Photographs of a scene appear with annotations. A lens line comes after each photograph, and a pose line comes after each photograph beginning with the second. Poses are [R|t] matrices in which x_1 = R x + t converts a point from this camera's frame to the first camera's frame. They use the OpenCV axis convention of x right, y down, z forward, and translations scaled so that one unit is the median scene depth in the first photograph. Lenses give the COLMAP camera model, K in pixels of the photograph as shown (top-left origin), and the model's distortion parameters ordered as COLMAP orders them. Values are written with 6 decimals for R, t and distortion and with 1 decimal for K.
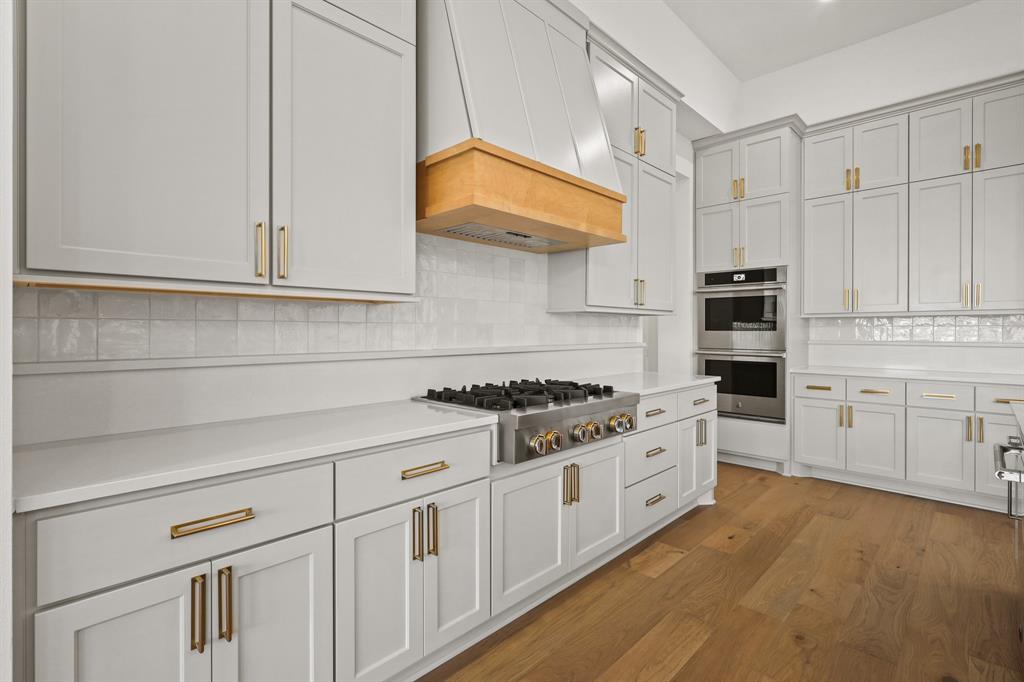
lens RADIAL K [[479.3, 0, 512.6], [0, 479.3, 335.5], [0, 0, 1]] dist [0.003504, -0.000045]
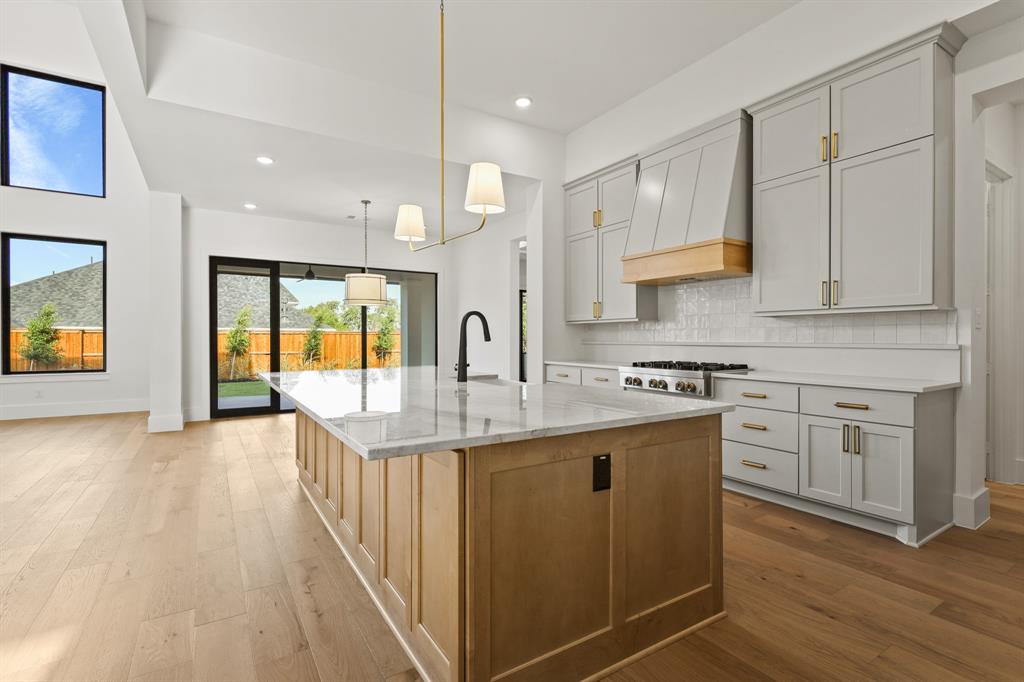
lens RADIAL K [[479.3, 0, 508.0], [0, 479.3, 334.6], [0, 0, 1]] dist [0.003504, -0.000045]
pose [[-0.224274, 0.010340, -0.974471, 1.836404], [0.003631, 0.999946, 0.009775, -0.022151], [0.974519, -0.001346, -0.224299, 0.704026]]
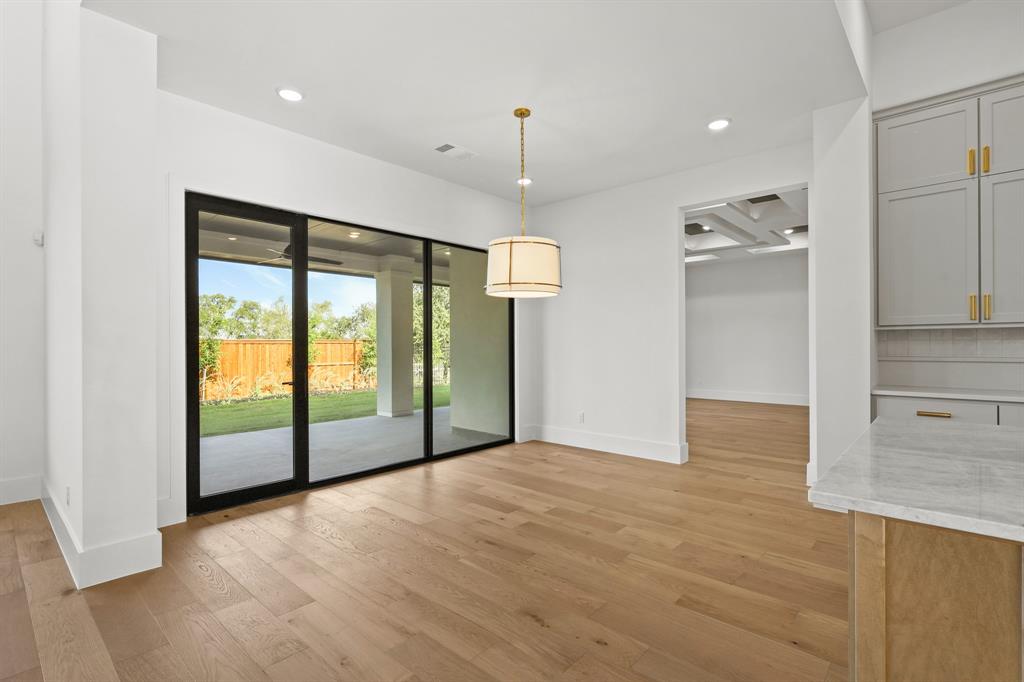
lens RADIAL K [[479.3, 0, 512.4], [0, 479.3, 337.4], [0, 0, 1]] dist [0.003504, -0.000045]
pose [[0.050033, -0.000851, -0.998747, 0.941851], [0.002597, 0.999996, -0.000722, -0.029212], [0.998744, -0.002558, 0.050035, -0.728043]]
